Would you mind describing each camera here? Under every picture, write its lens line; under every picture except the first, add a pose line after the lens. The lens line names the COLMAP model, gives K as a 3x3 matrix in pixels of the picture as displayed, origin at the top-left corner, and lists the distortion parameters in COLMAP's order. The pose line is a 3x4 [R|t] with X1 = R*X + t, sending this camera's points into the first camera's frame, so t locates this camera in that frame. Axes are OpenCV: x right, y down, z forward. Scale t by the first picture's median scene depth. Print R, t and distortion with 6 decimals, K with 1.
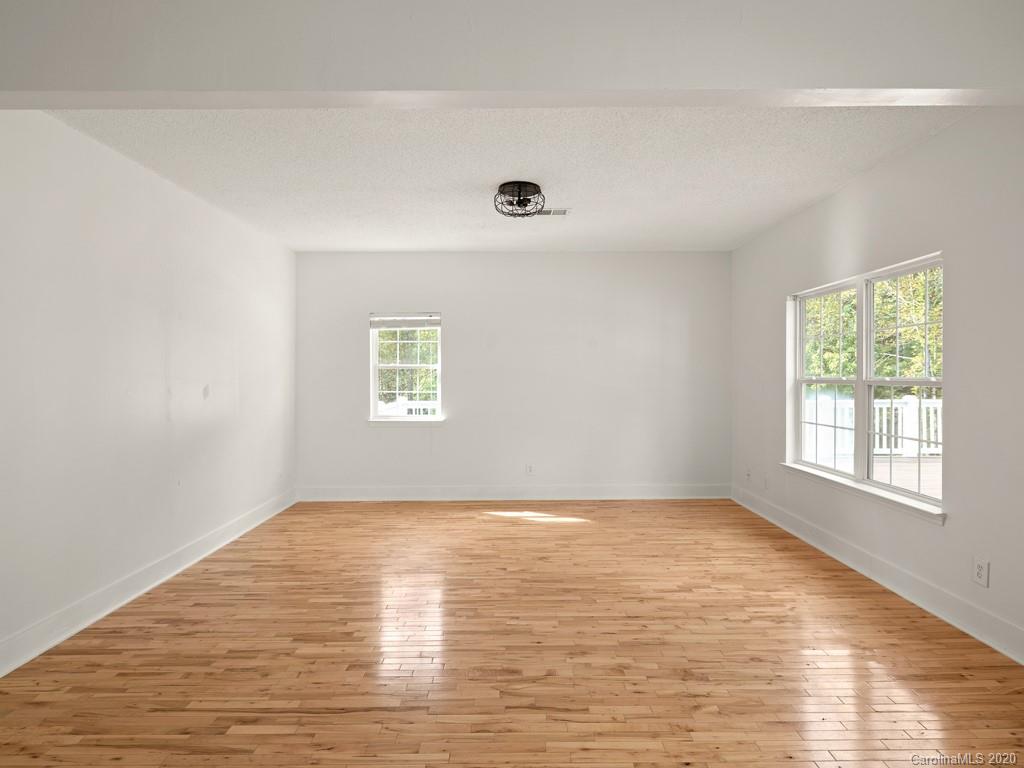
lens RADIAL K [[554.8, 0, 515.7], [0, 554.8, 385.3], [0, 0, 1]] dist [0.002464, -0.000311]
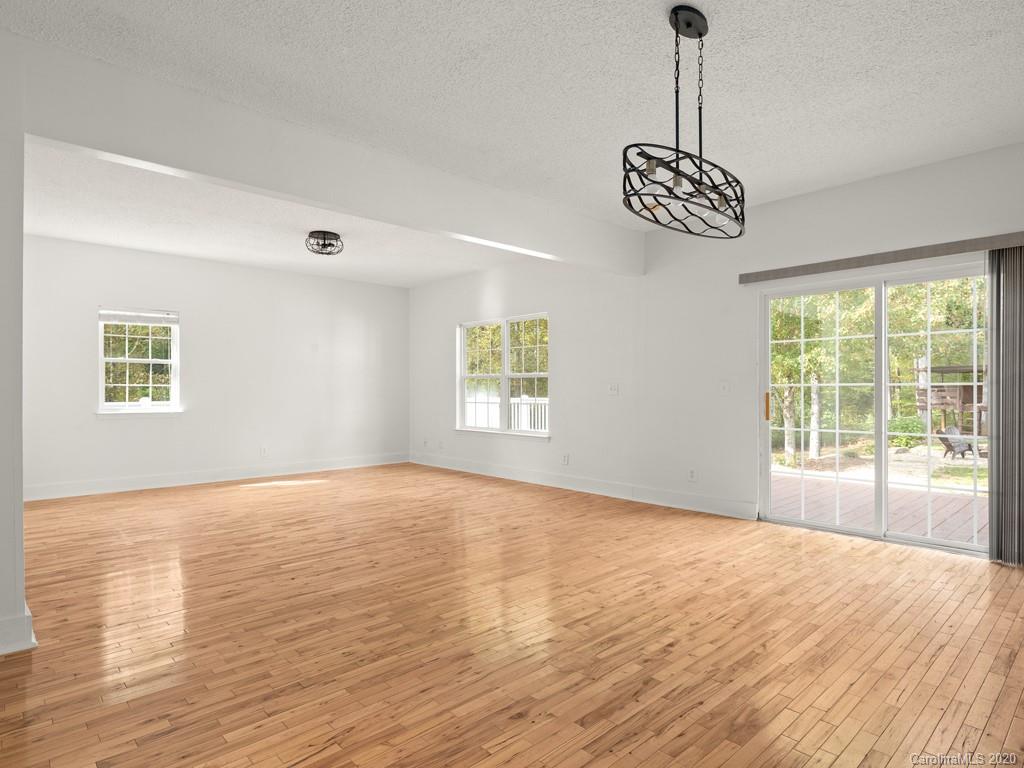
lens RADIAL K [[554.8, 0, 515.7], [0, 554.8, 385.3], [0, 0, 1]] dist [0.002464, -0.000311]
pose [[0.737535, 0.006477, 0.675278, -0.483262], [0.009641, 0.999751, -0.020119, 0.051023], [-0.675240, 0.021349, 0.737289, -0.304289]]
